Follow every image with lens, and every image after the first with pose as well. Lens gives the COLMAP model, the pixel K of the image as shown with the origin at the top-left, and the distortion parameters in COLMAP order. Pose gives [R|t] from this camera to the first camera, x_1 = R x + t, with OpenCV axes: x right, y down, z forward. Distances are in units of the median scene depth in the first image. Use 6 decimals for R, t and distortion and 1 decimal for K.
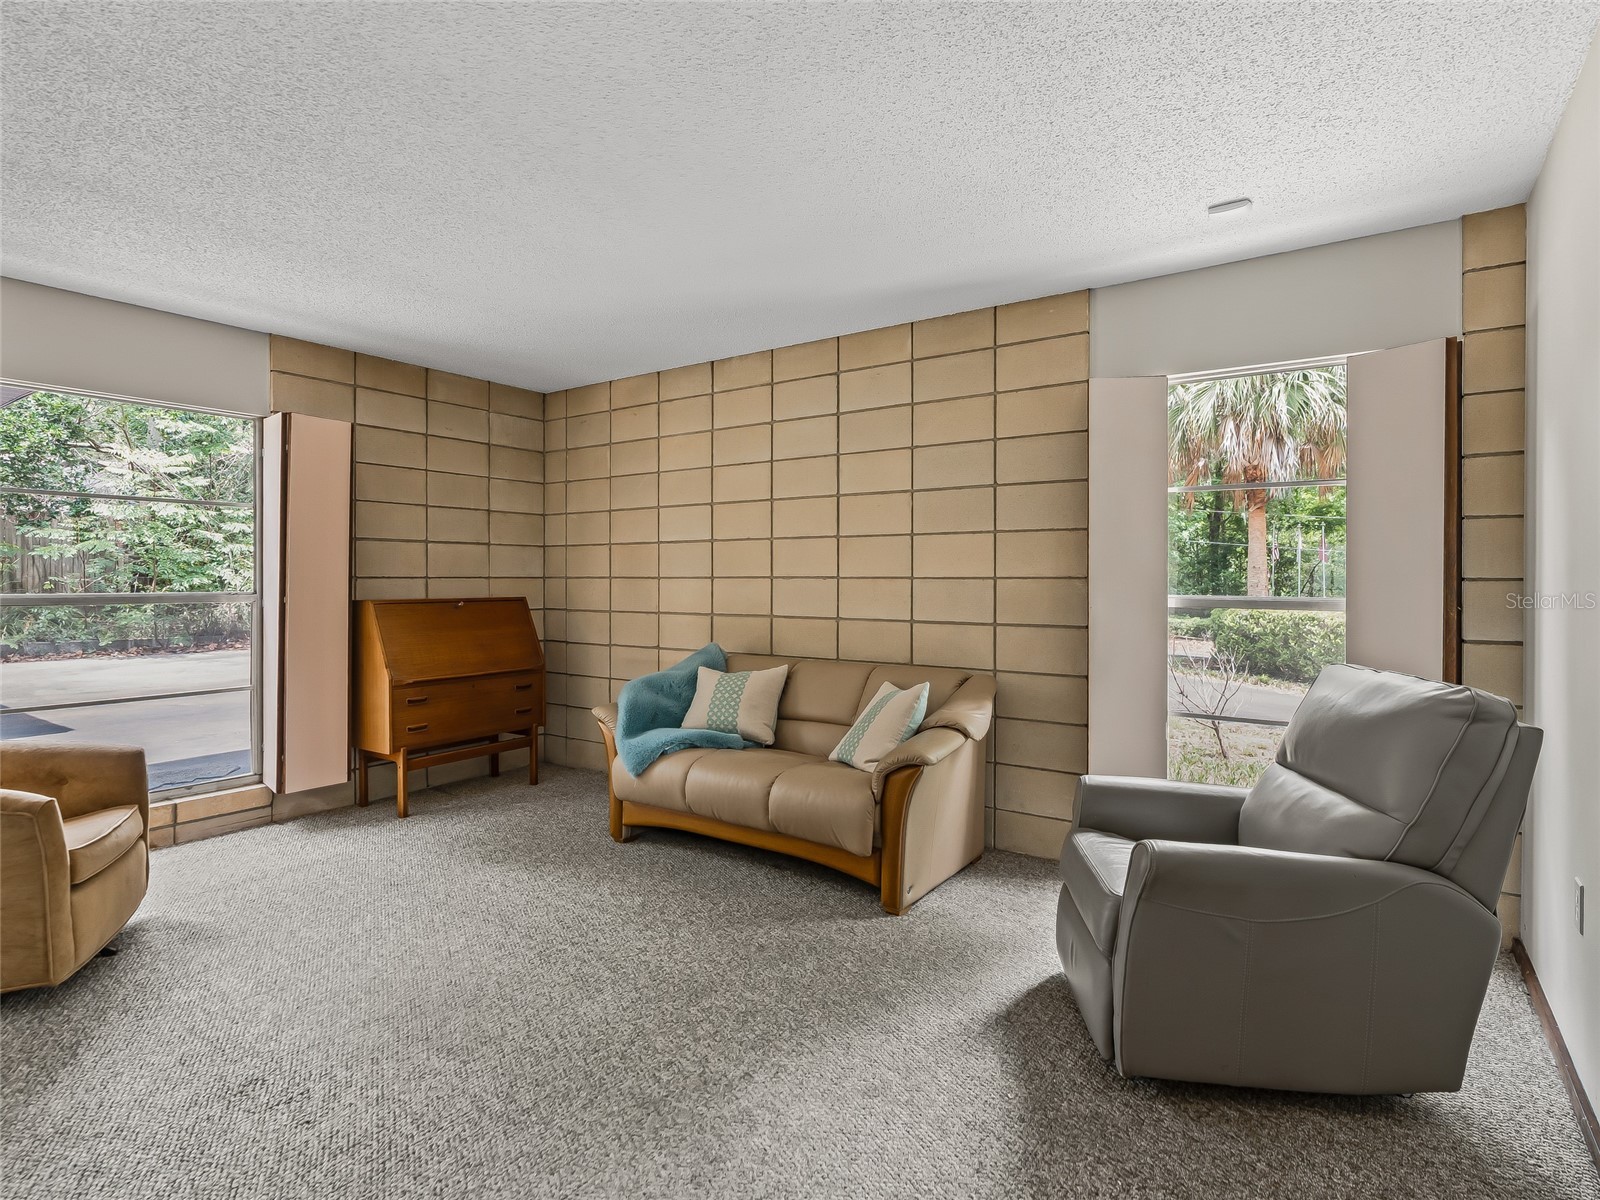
lens RADIAL K [[807.3, 0, 795.2], [0, 807.3, 586.0], [0, 0, 1]] dist [-0.001800, 0.000600]
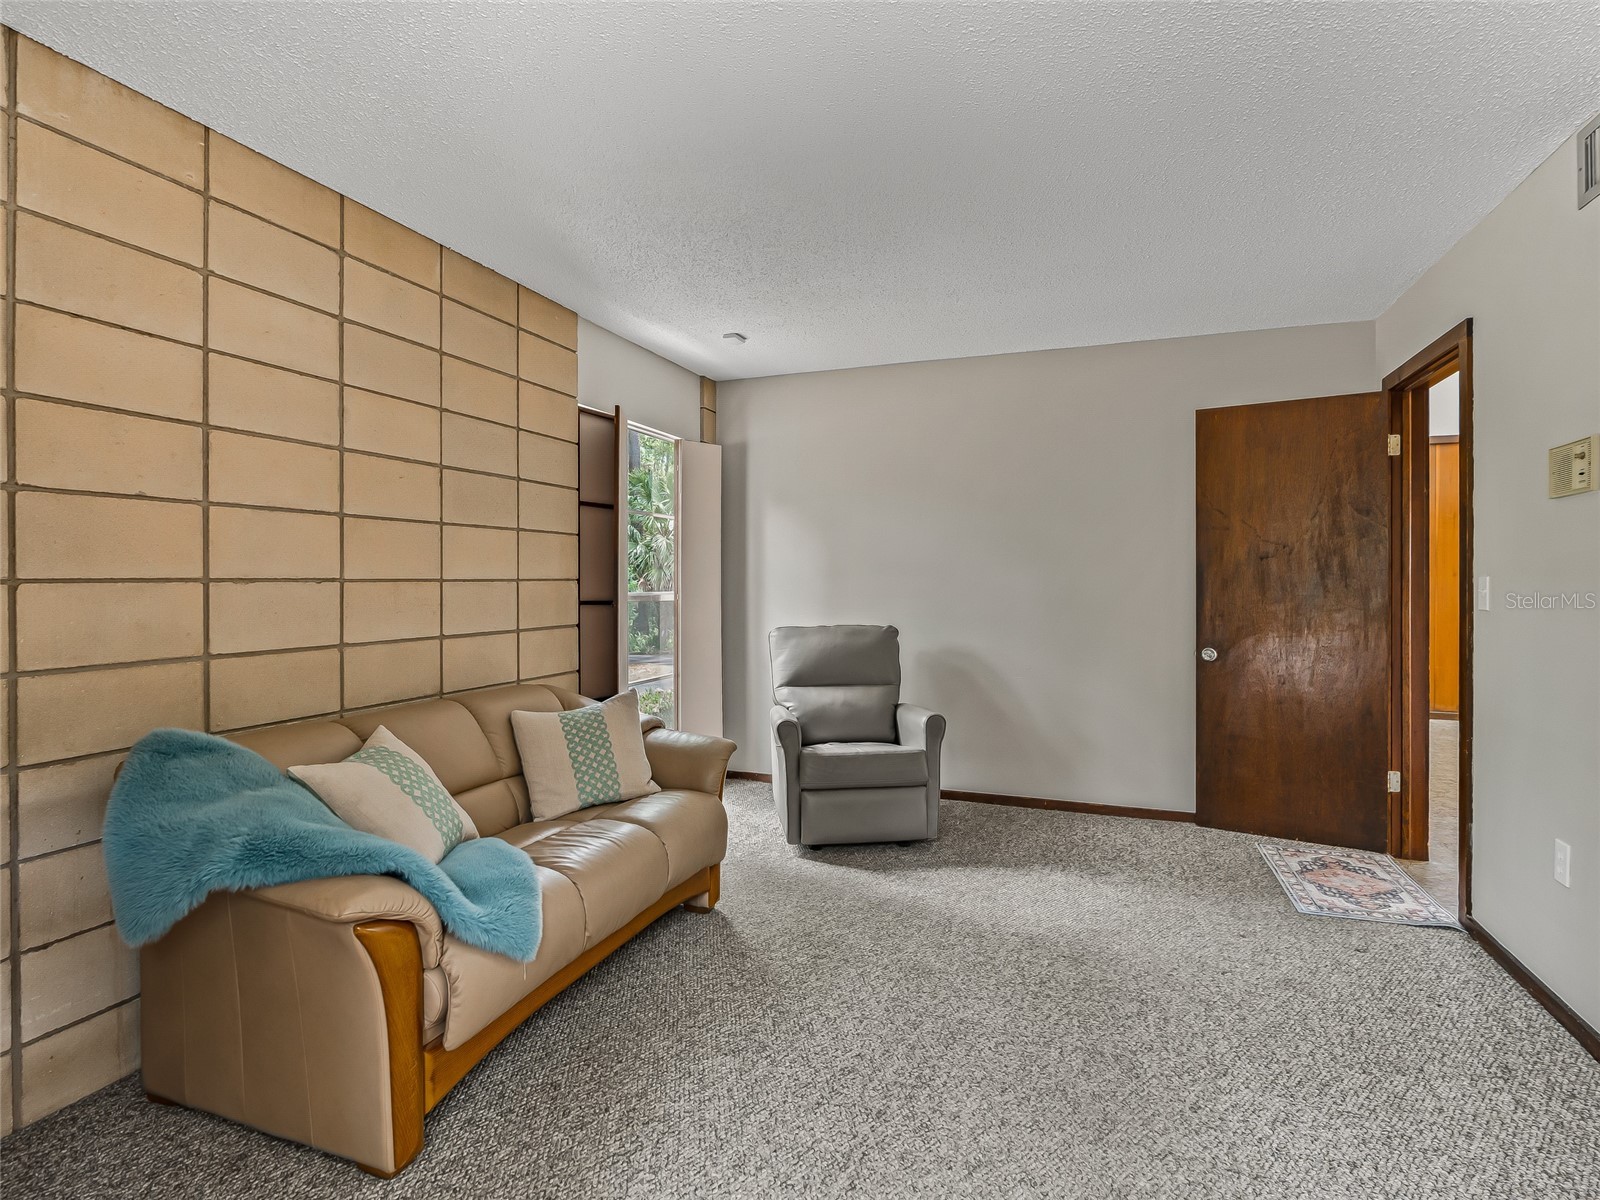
lens RADIAL K [[807.3, 0, 795.2], [0, 807.3, 586.0], [0, 0, 1]] dist [-0.001800, 0.000600]
pose [[-0.228294, -0.012150, 0.973517, -0.679528], [0.007786, 0.999867, 0.014305, -0.013143], [-0.973561, 0.010846, -0.228169, 0.856816]]
